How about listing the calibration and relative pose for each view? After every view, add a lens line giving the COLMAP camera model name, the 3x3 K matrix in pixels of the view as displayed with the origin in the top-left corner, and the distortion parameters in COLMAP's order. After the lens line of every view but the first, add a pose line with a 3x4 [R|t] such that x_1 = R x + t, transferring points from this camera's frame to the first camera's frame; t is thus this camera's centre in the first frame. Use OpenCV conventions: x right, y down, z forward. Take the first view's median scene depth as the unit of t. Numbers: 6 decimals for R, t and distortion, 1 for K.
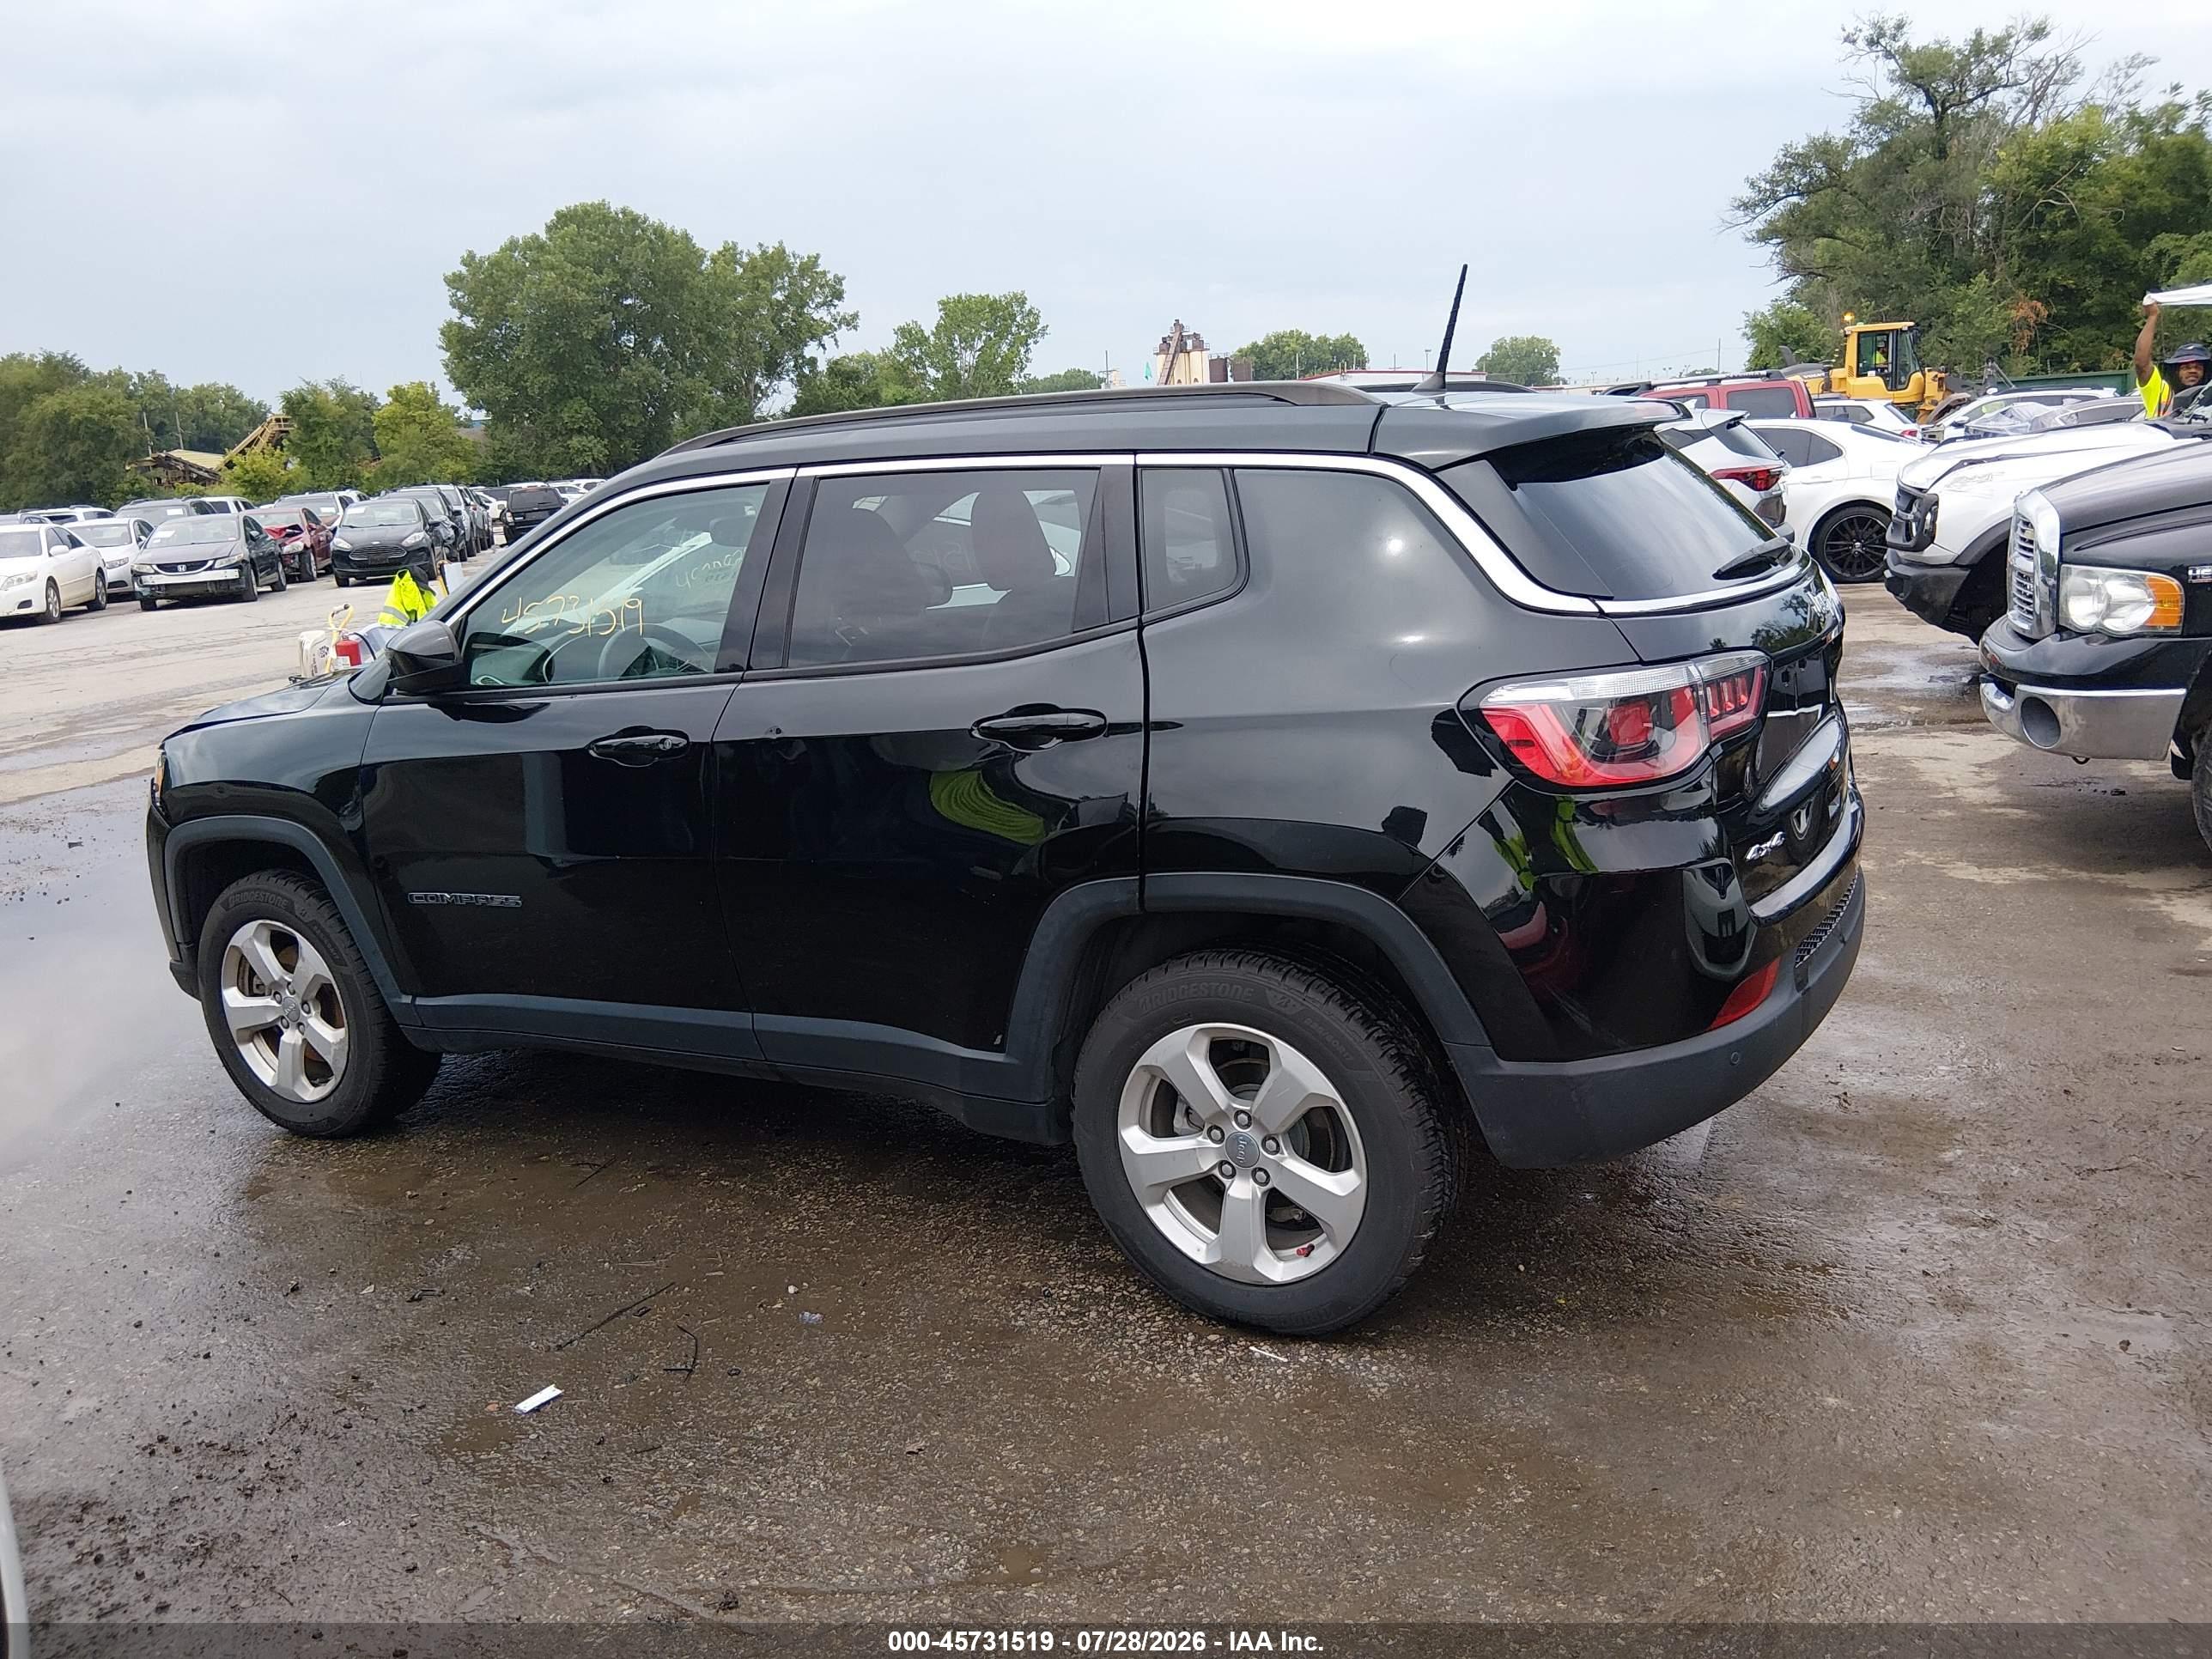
lens RADIAL K [[1678.2, 0, 1112.7], [0, 1678.2, 833.9], [0, 0, 1]] dist [0.071916, -0.146956]
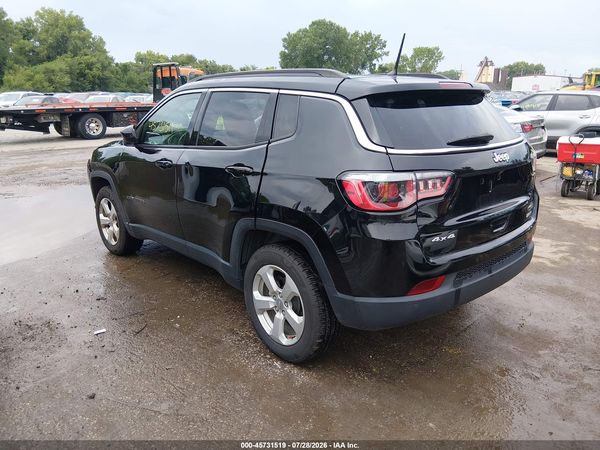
lens RADIAL K [[456.7, 0, 300.0], [0, 456.7, 225.0], [0, 0, 1]] dist [0.048179, -0.094826]
pose [[0.943899, 0.143827, -0.297268, 0.265229], [-0.124980, 0.988801, 0.081569, -0.033385], [0.305671, -0.039840, 0.951303, 0.115772]]
